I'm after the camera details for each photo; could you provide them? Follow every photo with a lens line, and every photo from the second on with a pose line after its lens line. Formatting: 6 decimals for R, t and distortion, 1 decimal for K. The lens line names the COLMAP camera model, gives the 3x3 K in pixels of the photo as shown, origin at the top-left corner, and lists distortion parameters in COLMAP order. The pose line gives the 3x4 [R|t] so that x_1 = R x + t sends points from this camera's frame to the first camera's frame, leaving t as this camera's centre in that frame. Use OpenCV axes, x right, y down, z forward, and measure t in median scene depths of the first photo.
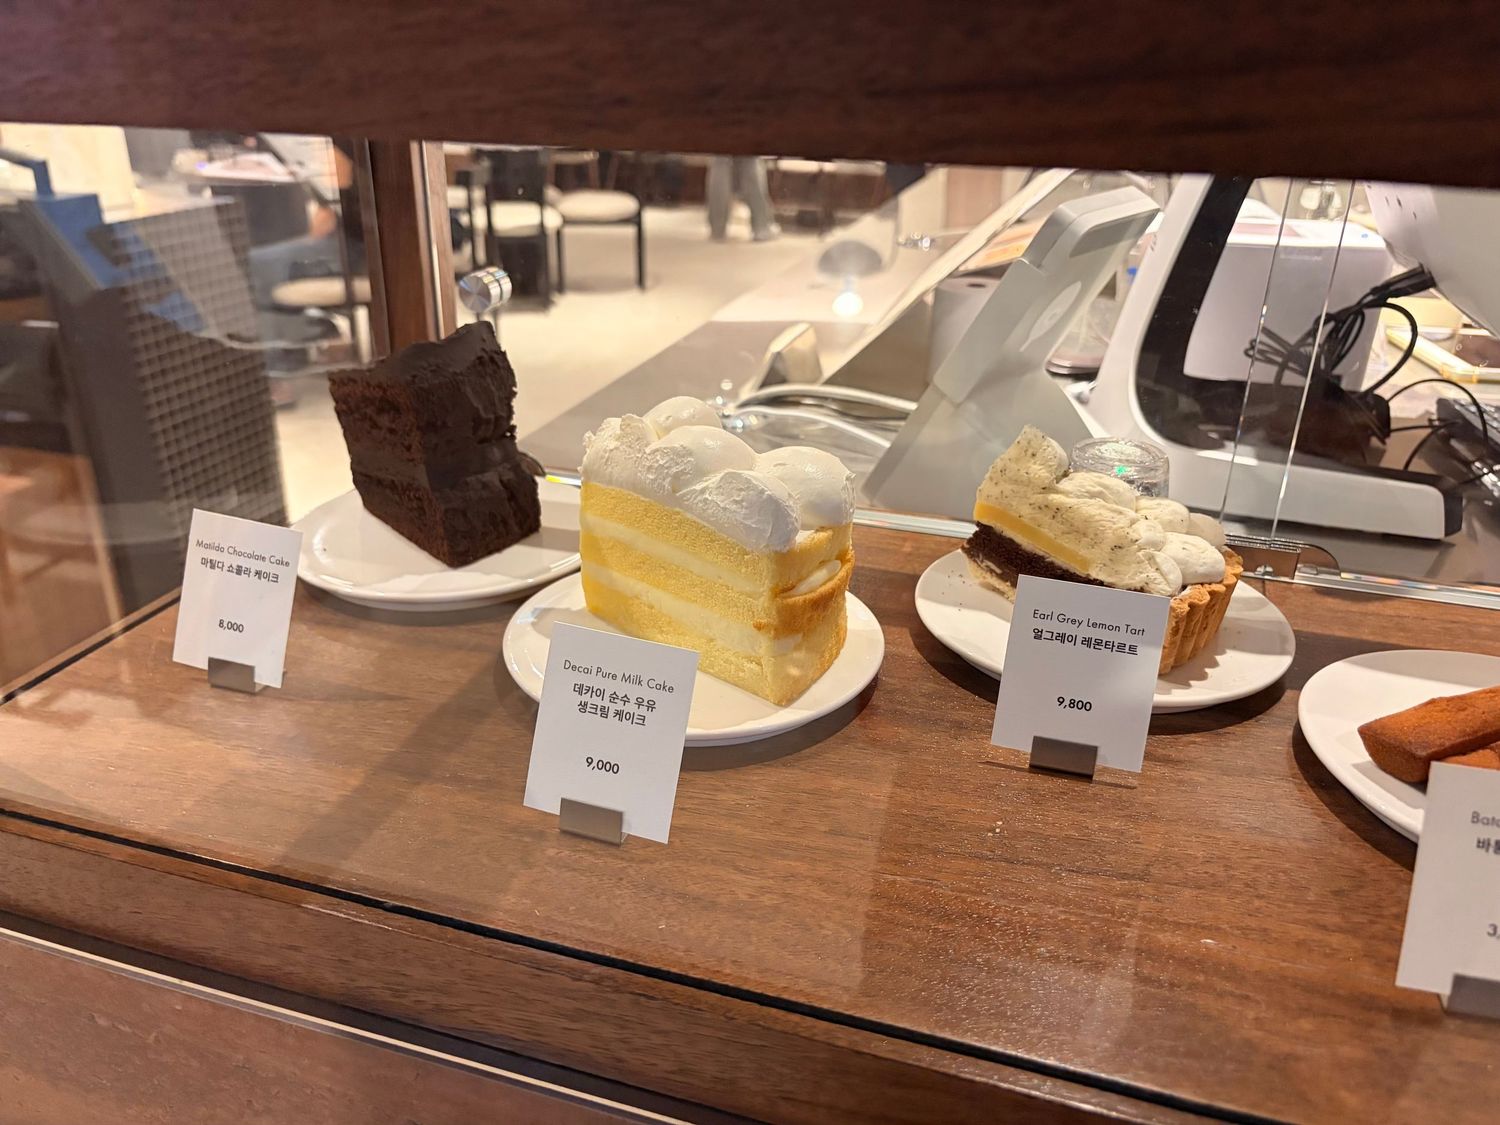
lens RADIAL K [[1145.1, 0, 749.8], [0, 1145.1, 560.0], [0, 0, 1]] dist [-0.007739, -0.006292]
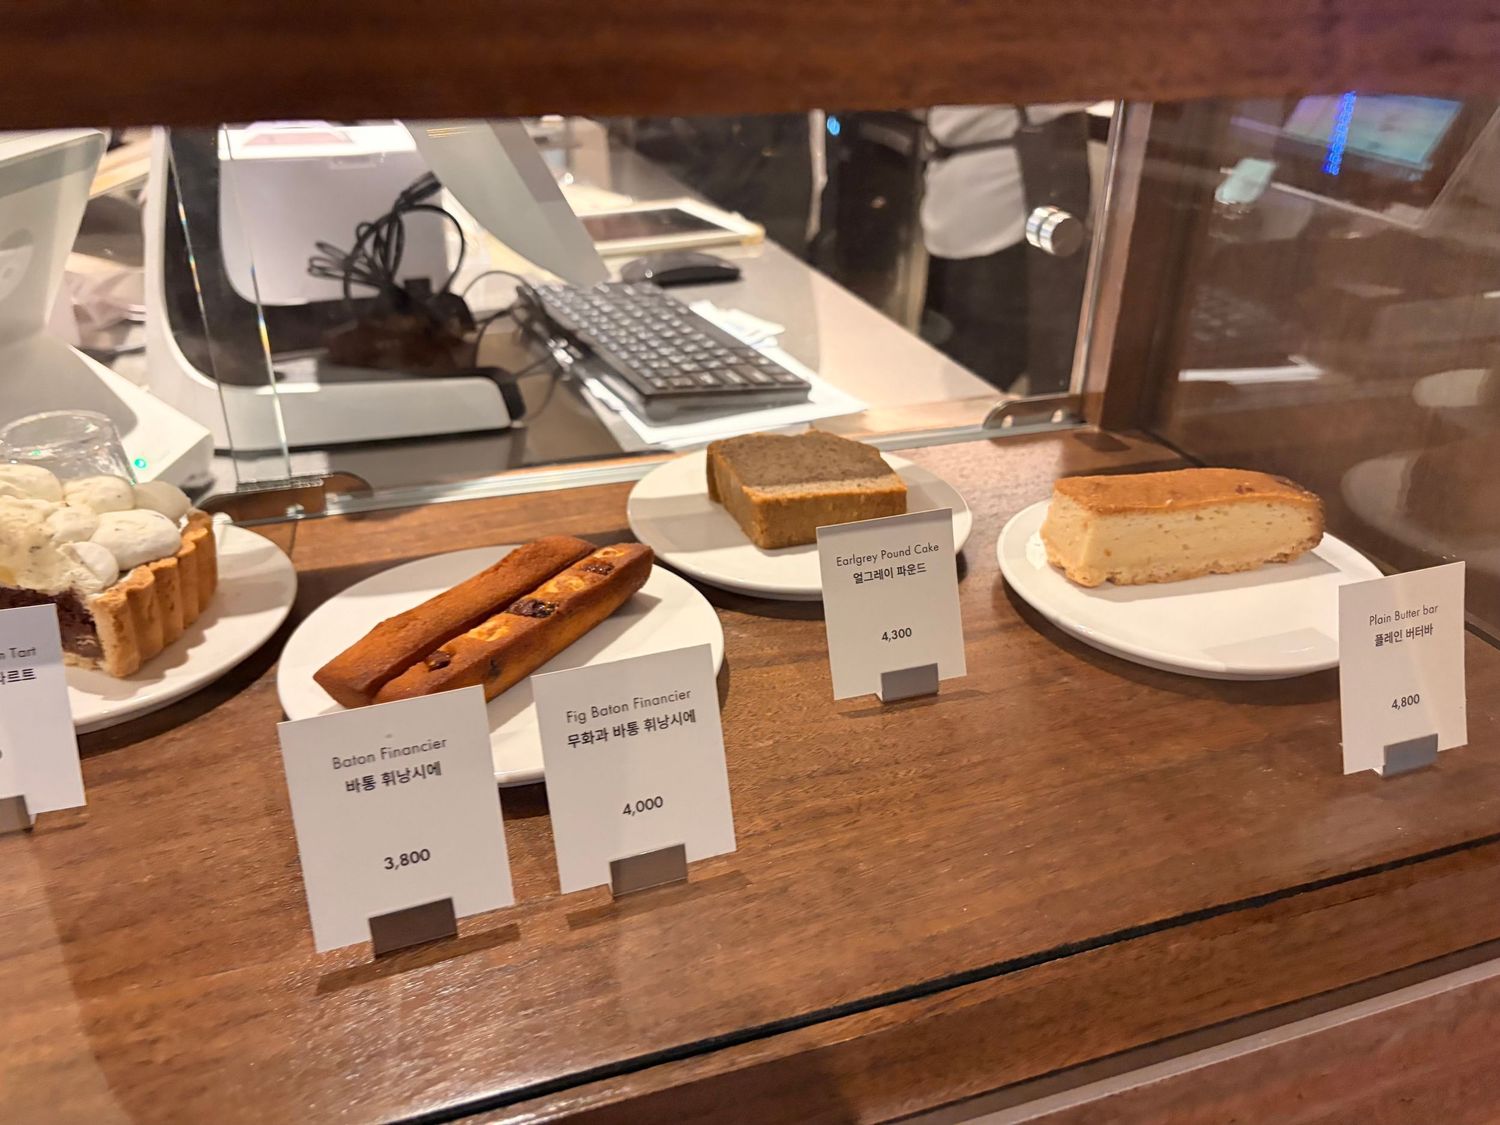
lens RADIAL K [[1145.1, 0, 750.0], [0, 1145.1, 564.4], [0, 0, 1]] dist [-0.007739, -0.006292]
pose [[0.810229, -0.283349, 0.513071, 0.312545], [0.241605, 0.959009, 0.148086, 0.003304], [-0.534000, 0.003977, 0.845475, -0.007050]]
